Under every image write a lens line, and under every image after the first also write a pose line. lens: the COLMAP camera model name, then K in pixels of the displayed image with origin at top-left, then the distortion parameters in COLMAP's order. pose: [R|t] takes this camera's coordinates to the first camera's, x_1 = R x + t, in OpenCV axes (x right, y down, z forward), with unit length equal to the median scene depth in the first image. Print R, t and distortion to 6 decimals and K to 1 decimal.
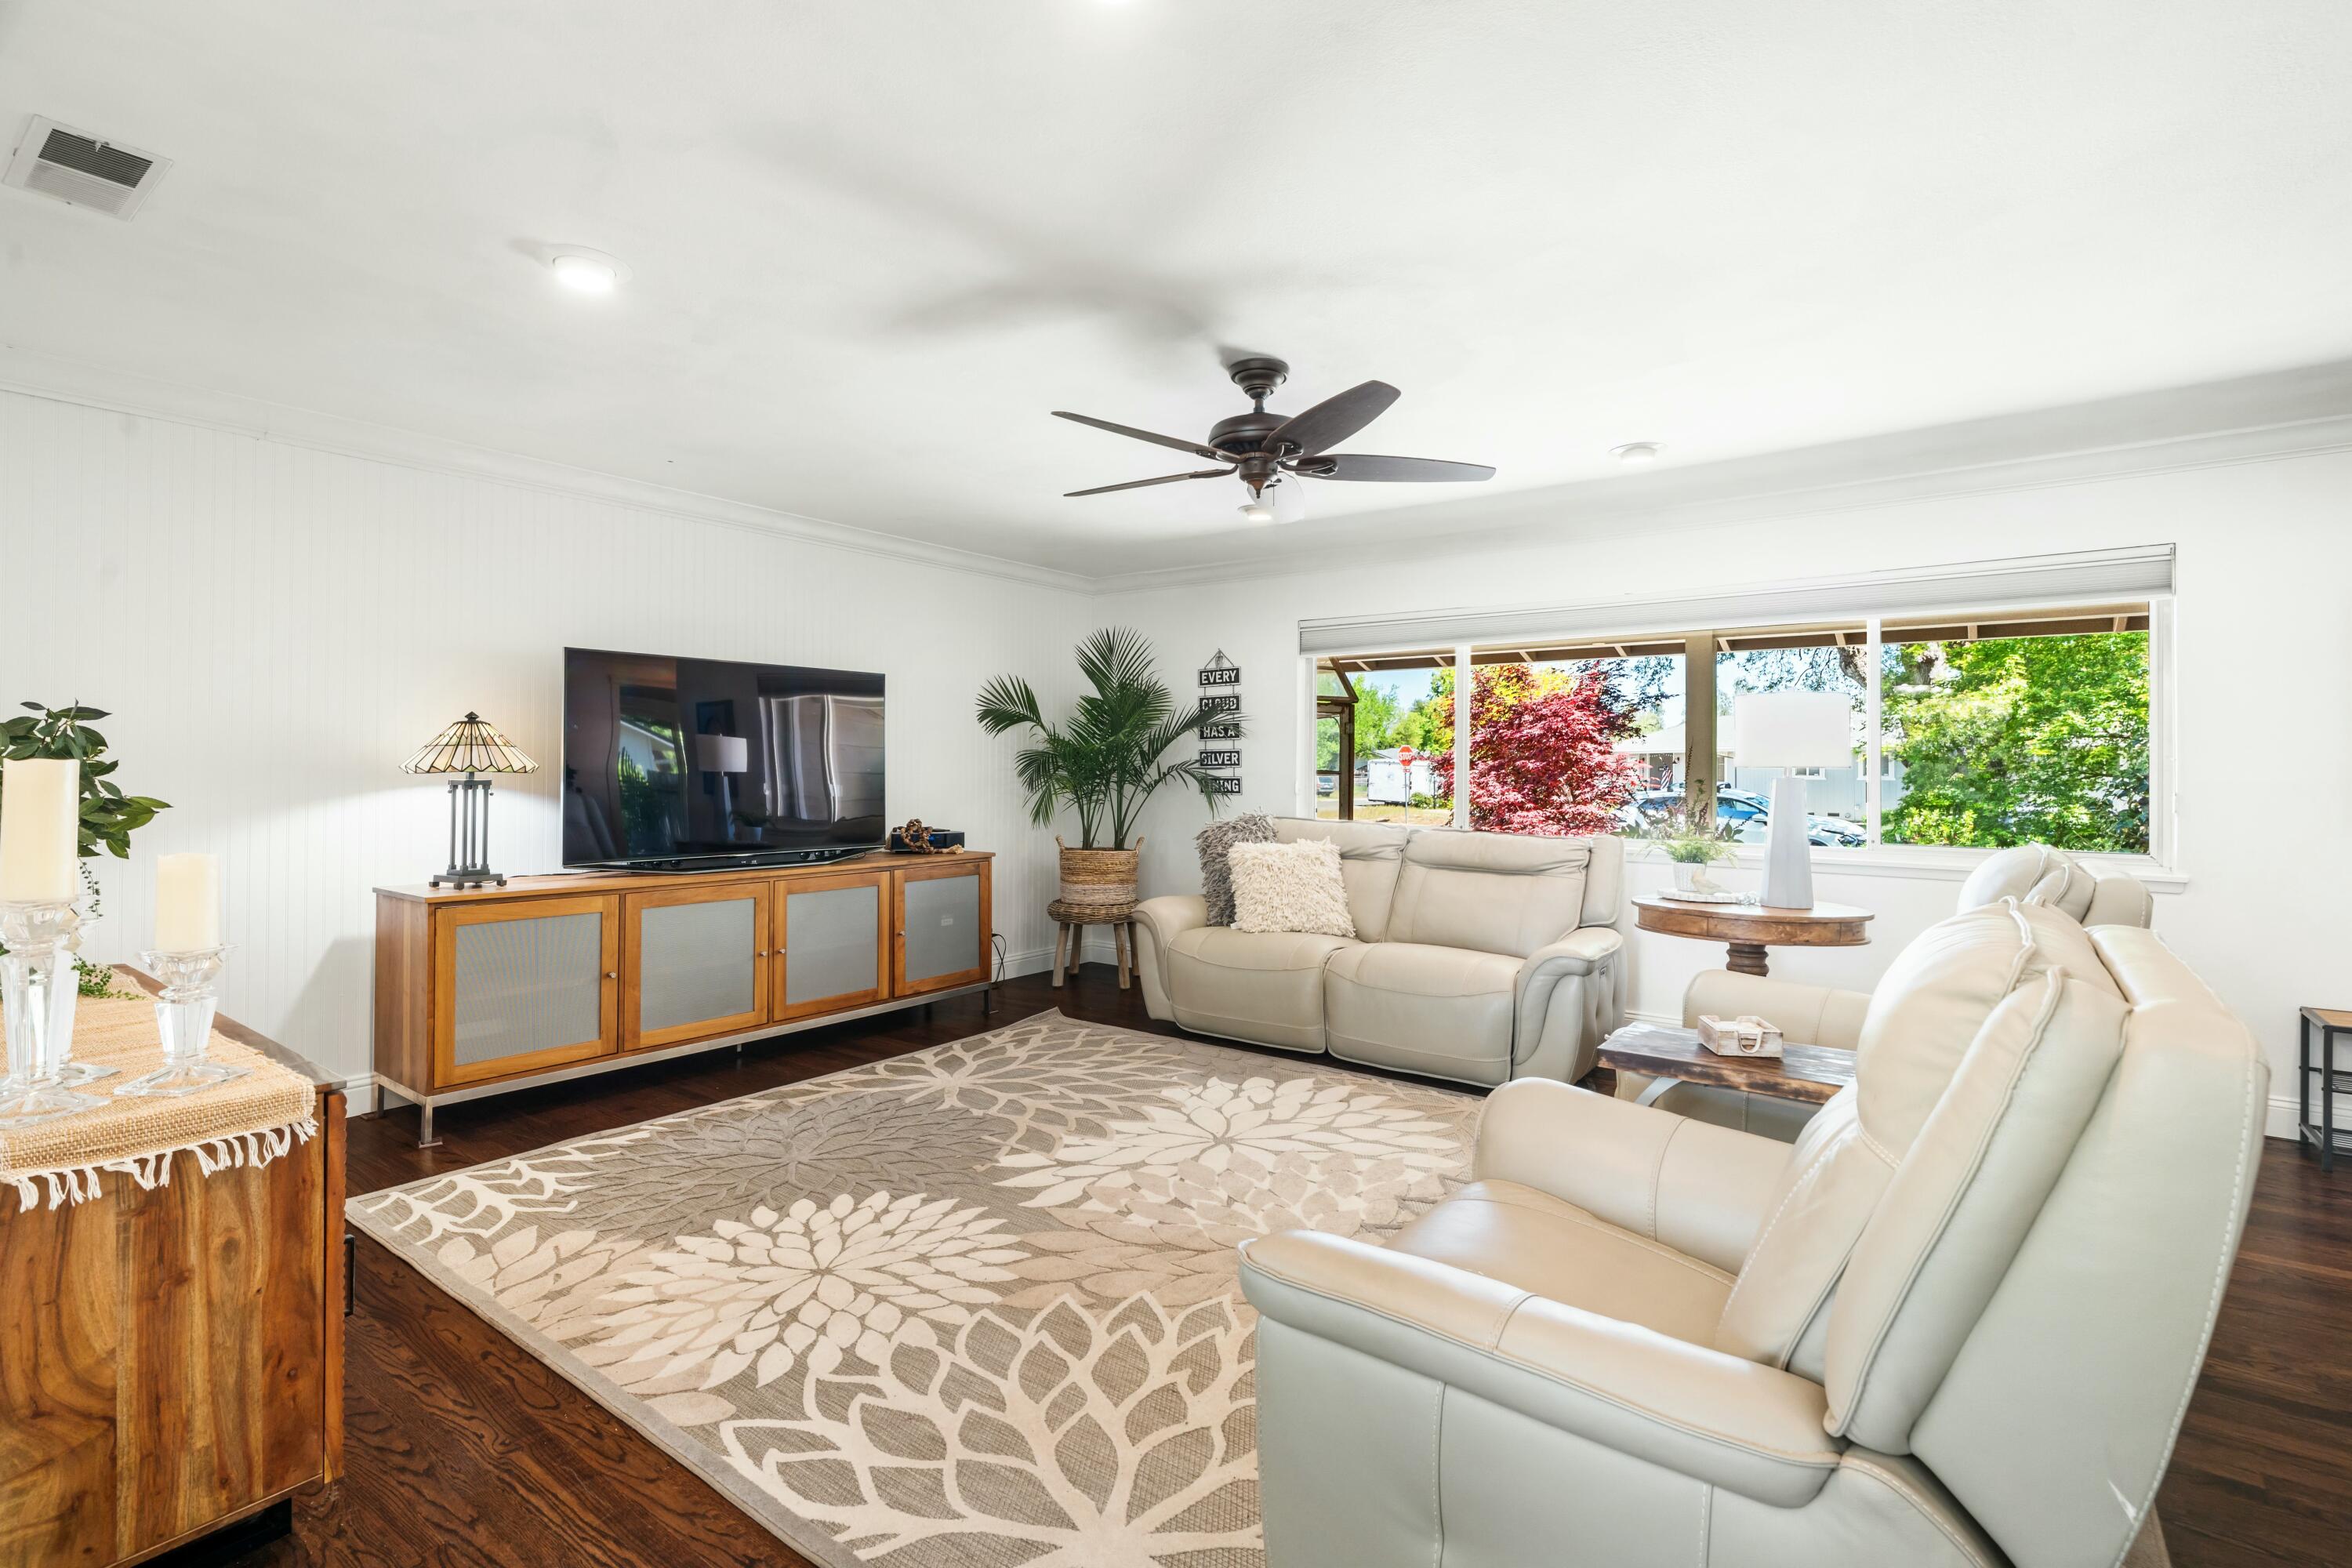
lens RADIAL K [[1053.6, 0, 1171.2], [0, 1053.6, 777.3], [0, 0, 1]] dist [-0.001173, 0.000014]
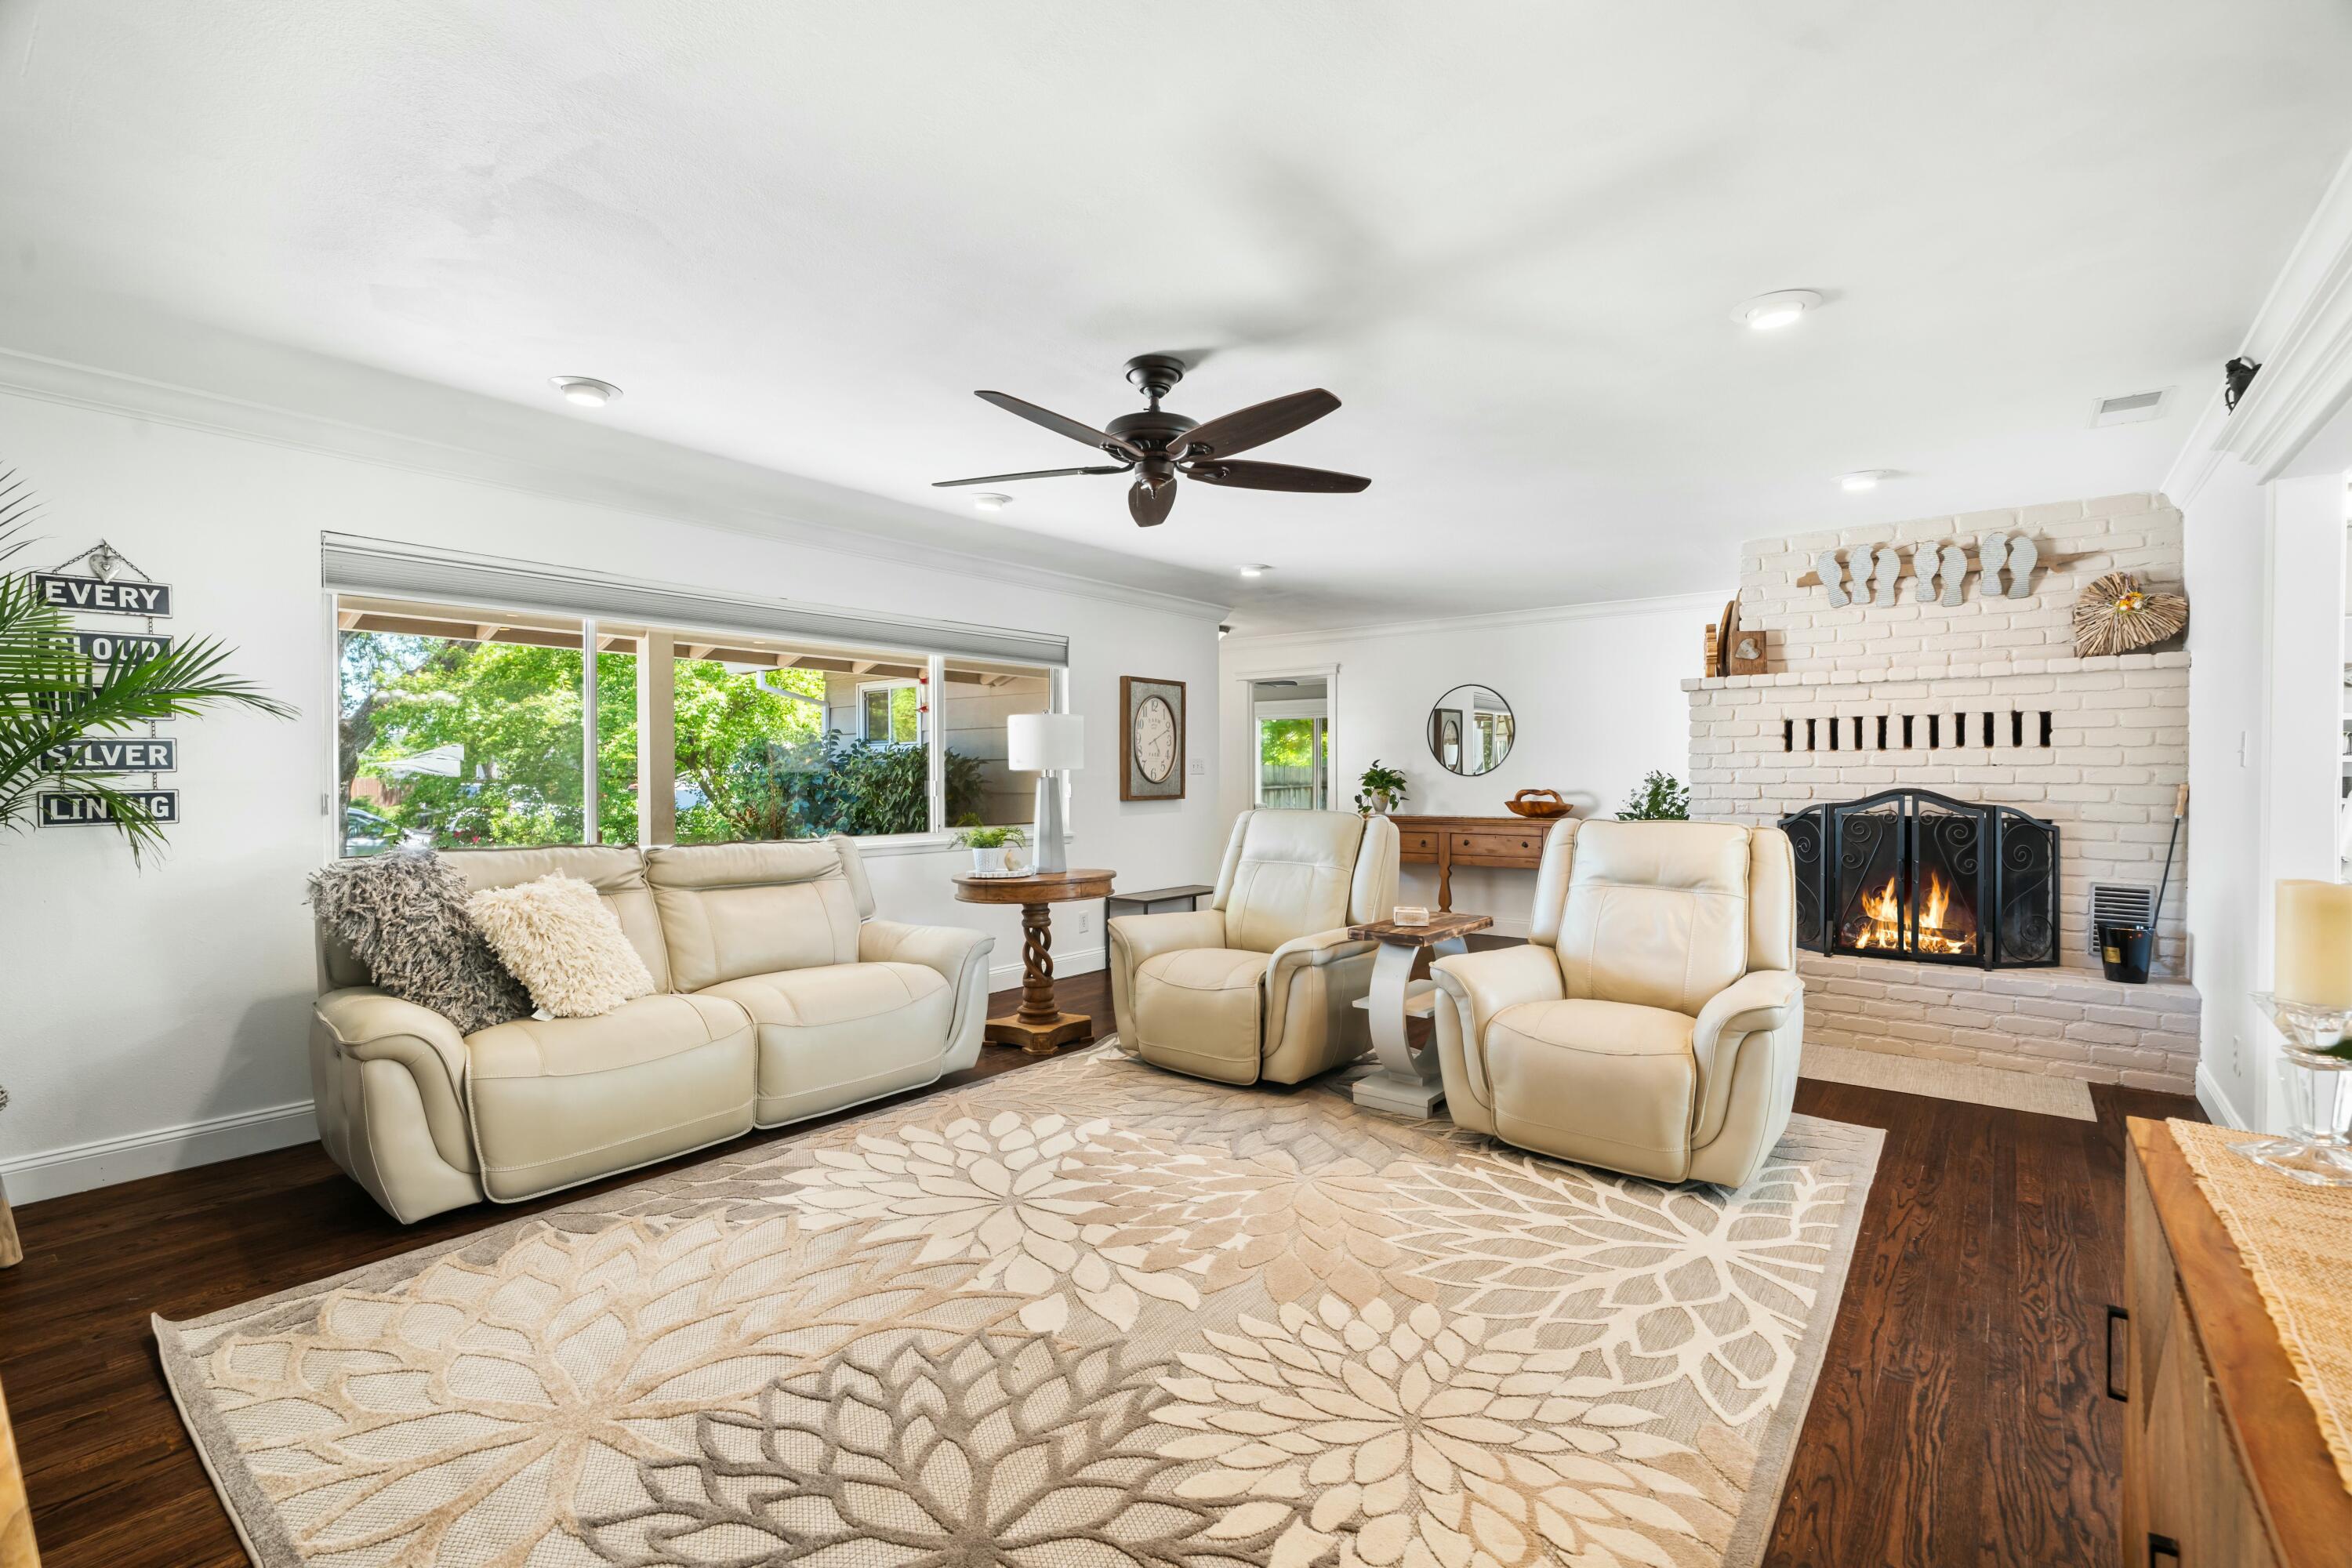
lens RADIAL K [[1053.6, 0, 1171.2], [0, 1053.6, 777.3], [0, 0, 1]] dist [-0.001173, 0.000014]
pose [[0.034501, -0.010318, 0.999351, -0.970215], [0.012799, 0.999869, 0.009882, -0.011585], [-0.999323, 0.012450, 0.034628, 1.005637]]
